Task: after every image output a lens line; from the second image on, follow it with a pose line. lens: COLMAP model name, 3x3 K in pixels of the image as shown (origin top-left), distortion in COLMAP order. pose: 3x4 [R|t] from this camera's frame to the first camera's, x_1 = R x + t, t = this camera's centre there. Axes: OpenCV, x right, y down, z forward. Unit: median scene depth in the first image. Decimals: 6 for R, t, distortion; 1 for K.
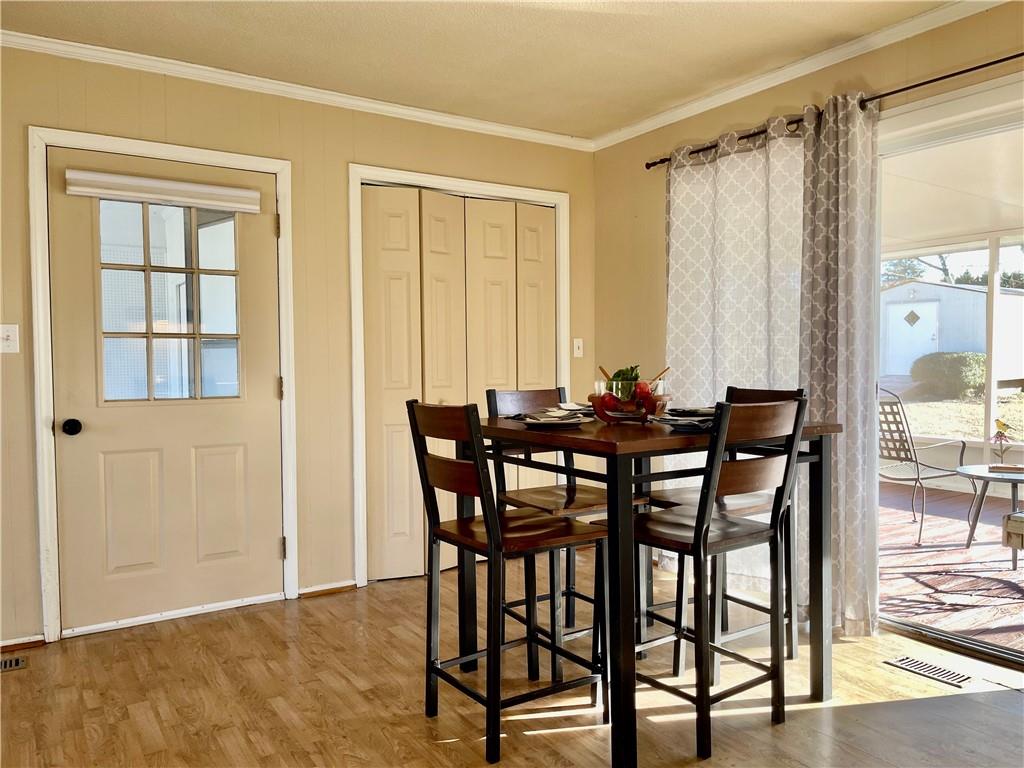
lens RADIAL K [[770.3, 0, 512.4], [0, 770.3, 381.6], [0, 0, 1]] dist [0.010981, 0.001452]
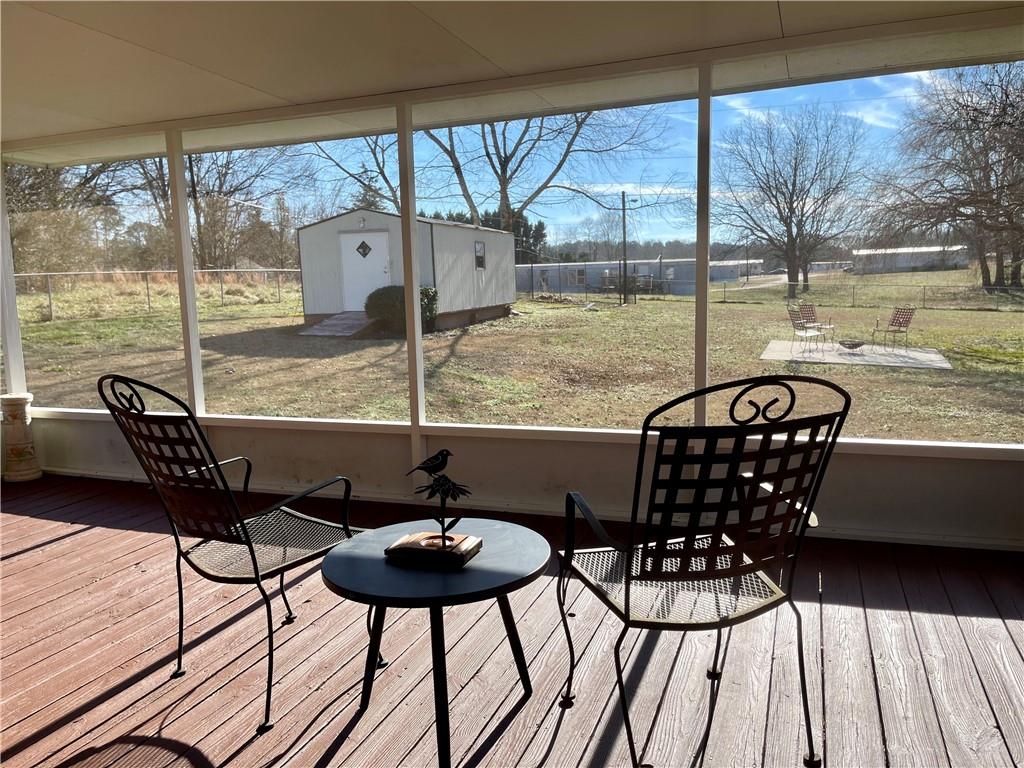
lens RADIAL K [[770.3, 0, 507.6], [0, 770.3, 385.9], [0, 0, 1]] dist [0.010981, 0.001452]
pose [[0.806086, -0.087541, 0.585288, 0.253105], [0.034996, 0.994319, 0.100522, -0.015209], [-0.590762, -0.060547, 0.804571, 0.365893]]
